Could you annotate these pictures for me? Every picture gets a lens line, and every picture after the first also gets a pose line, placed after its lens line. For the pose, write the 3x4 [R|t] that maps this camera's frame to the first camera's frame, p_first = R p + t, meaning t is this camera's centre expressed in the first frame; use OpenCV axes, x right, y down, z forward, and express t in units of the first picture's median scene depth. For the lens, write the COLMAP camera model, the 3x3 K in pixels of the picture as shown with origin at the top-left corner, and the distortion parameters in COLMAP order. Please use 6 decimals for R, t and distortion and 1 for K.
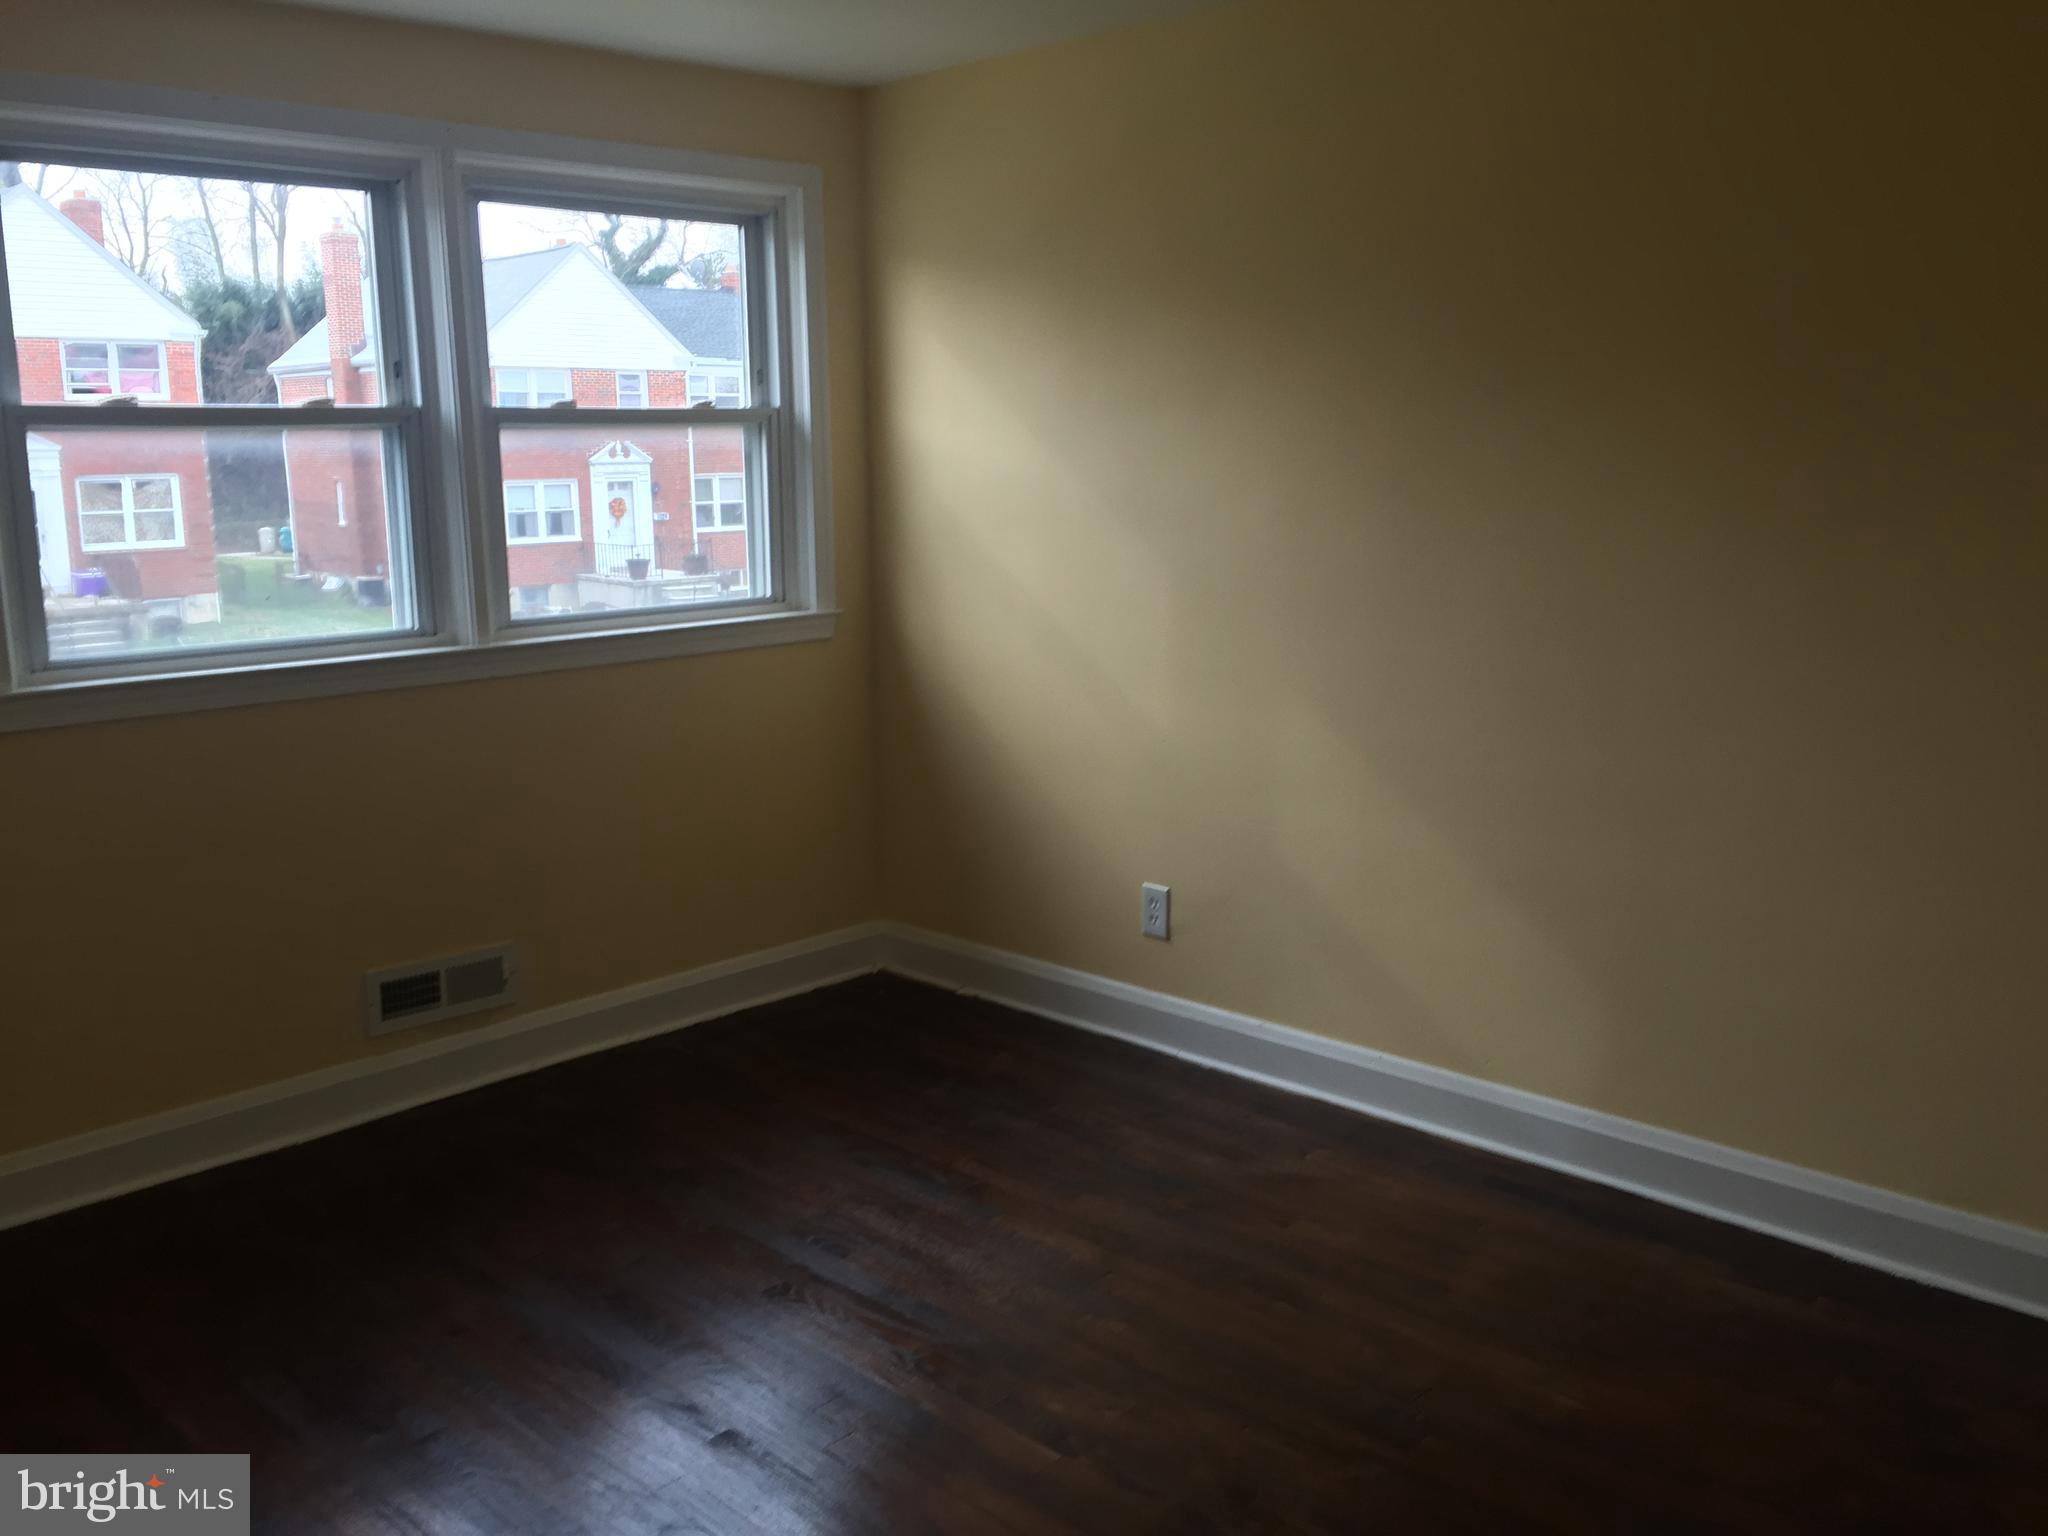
lens RADIAL K [[1729.5, 0, 1033.1], [0, 1729.5, 767.0], [0, 0, 1]] dist [0.019320, -0.014669]
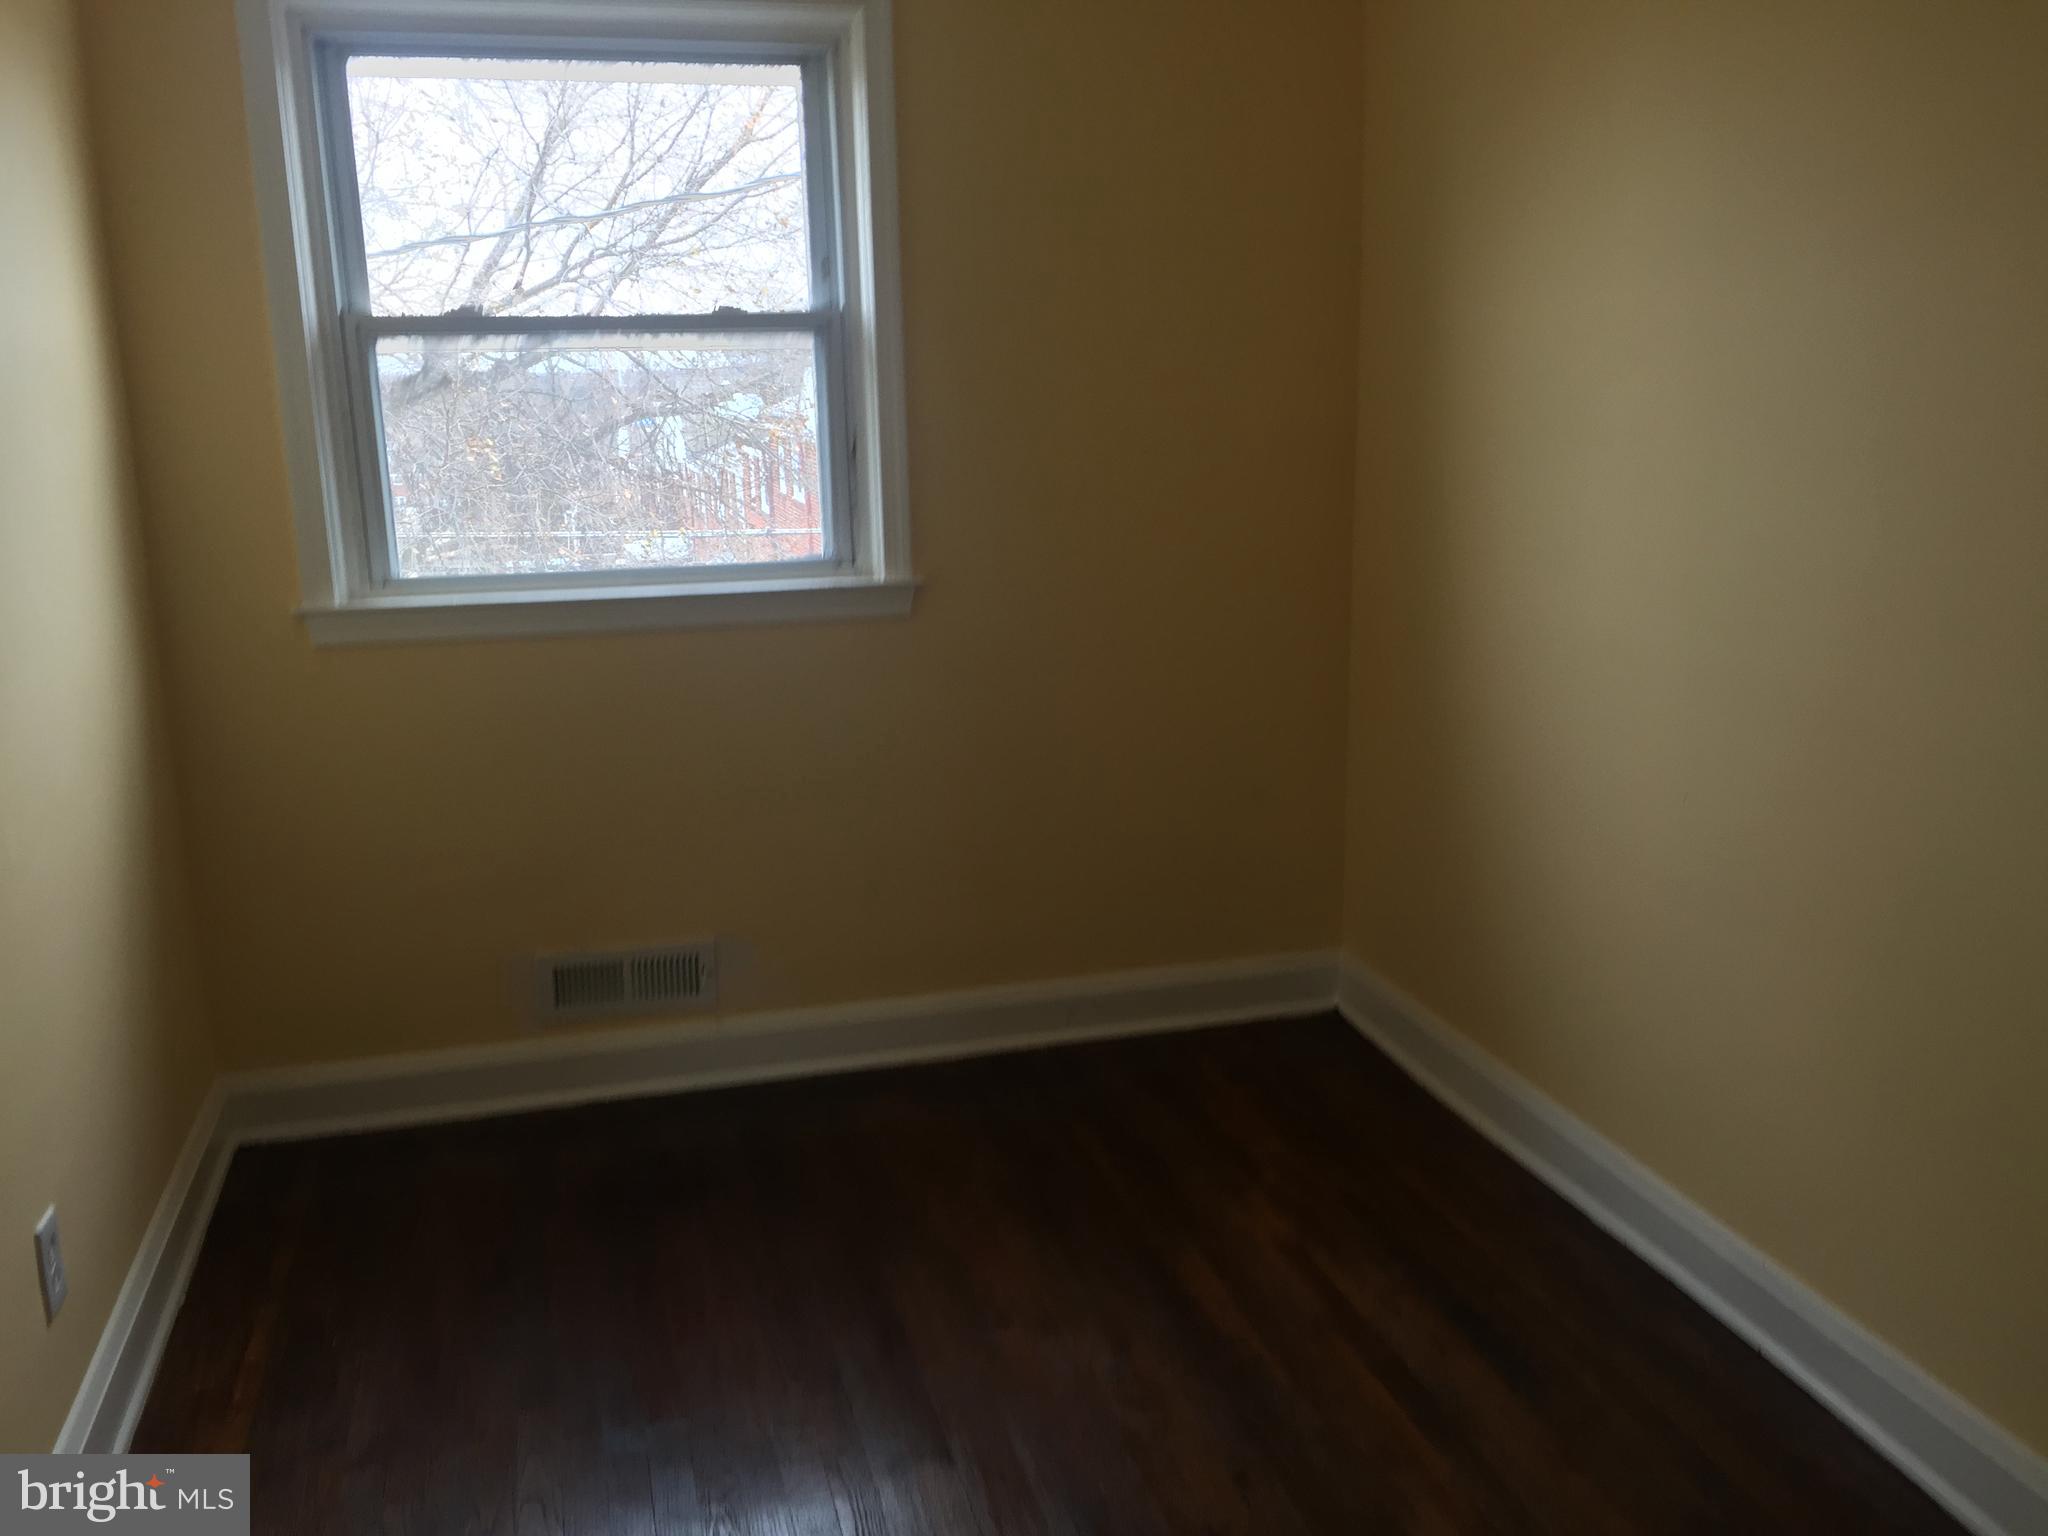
lens RADIAL K [[1874.8, 0, 1026.0], [0, 1874.8, 766.0], [0, 0, 1]] dist [-0.004432, 0.000000]
pose [[0.886798, 0.101798, -0.450807, 0.280535], [-0.084942, 0.994724, 0.057528, -0.055589], [0.454285, -0.012724, 0.890765, 0.271144]]
